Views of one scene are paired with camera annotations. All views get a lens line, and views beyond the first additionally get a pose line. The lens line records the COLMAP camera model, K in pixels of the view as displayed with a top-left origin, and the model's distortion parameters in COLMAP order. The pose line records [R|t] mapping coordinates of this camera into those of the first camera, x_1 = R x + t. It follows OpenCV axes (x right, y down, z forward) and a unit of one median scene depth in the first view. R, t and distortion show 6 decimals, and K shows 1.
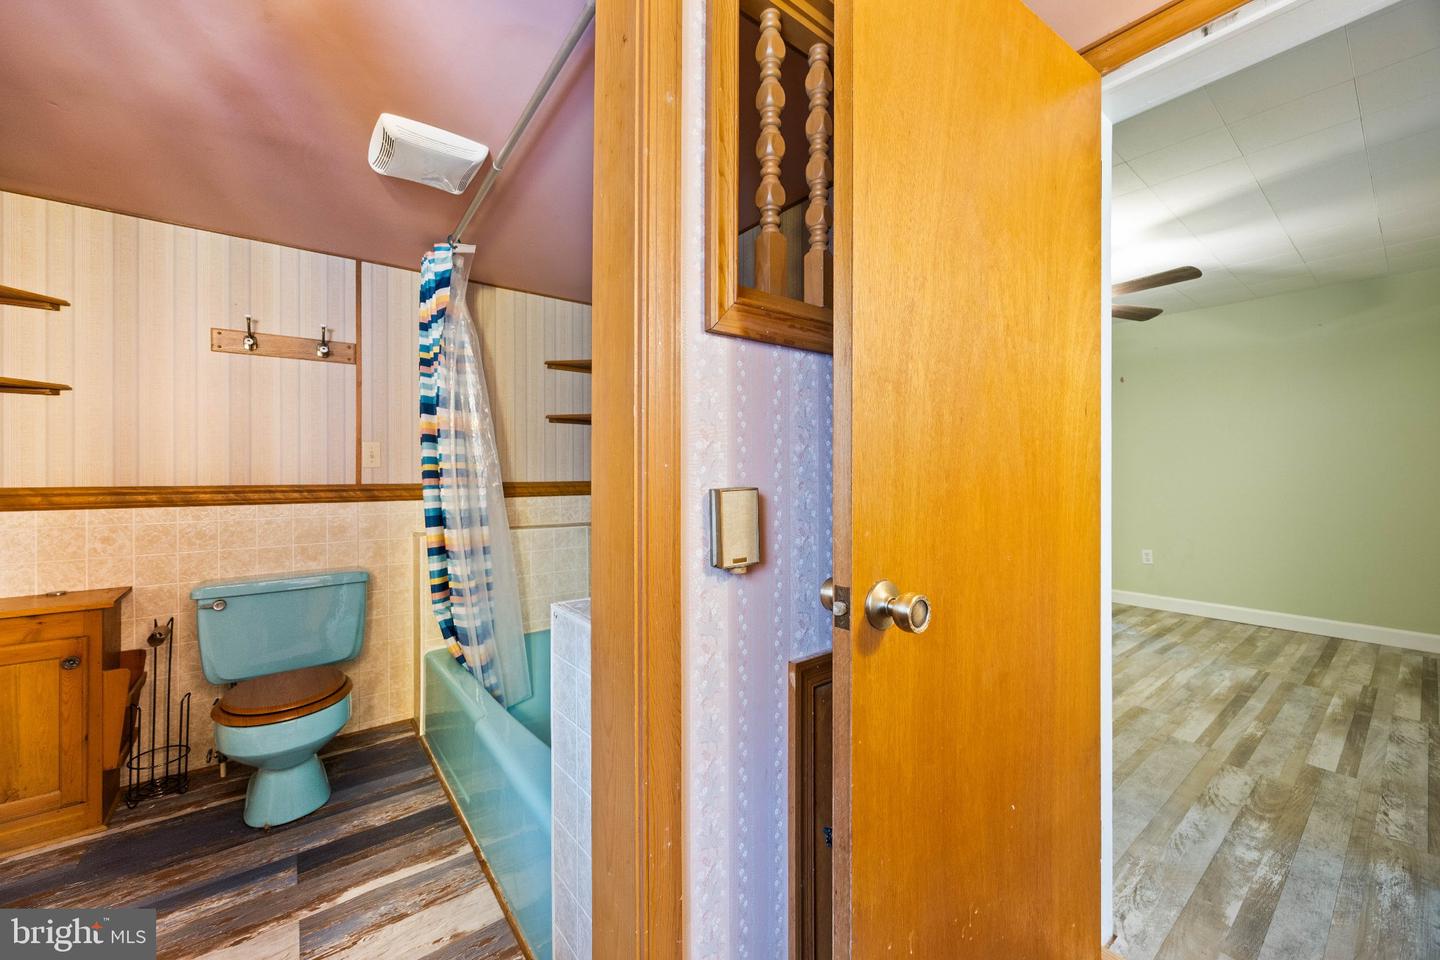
lens RADIAL K [[552.3, 0, 717.7], [0, 552.3, 470.8], [0, 0, 1]] dist [-0.000215, 0.000210]
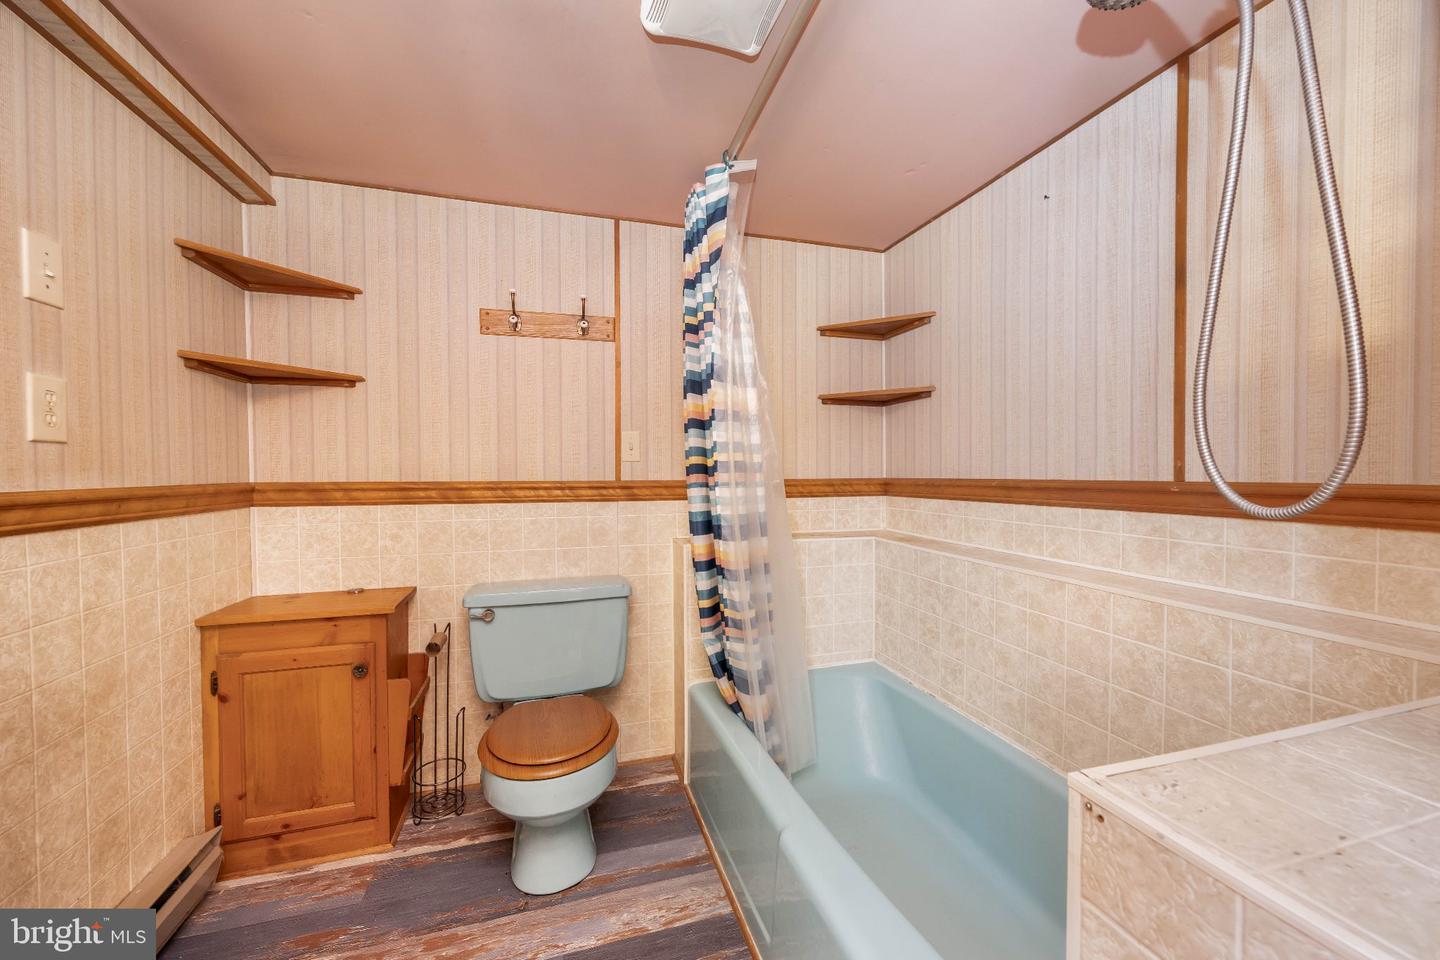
lens RADIAL K [[551.2, 0, 720.0], [0, 551.2, 480.0], [0, 0, 1]] dist [-0.000014, 0.000160]
pose [[0.934075, 0.006262, -0.357023, -0.221734], [0.001383, 0.999775, 0.021155, 0.005881], [0.357075, -0.020254, 0.933856, 0.288047]]
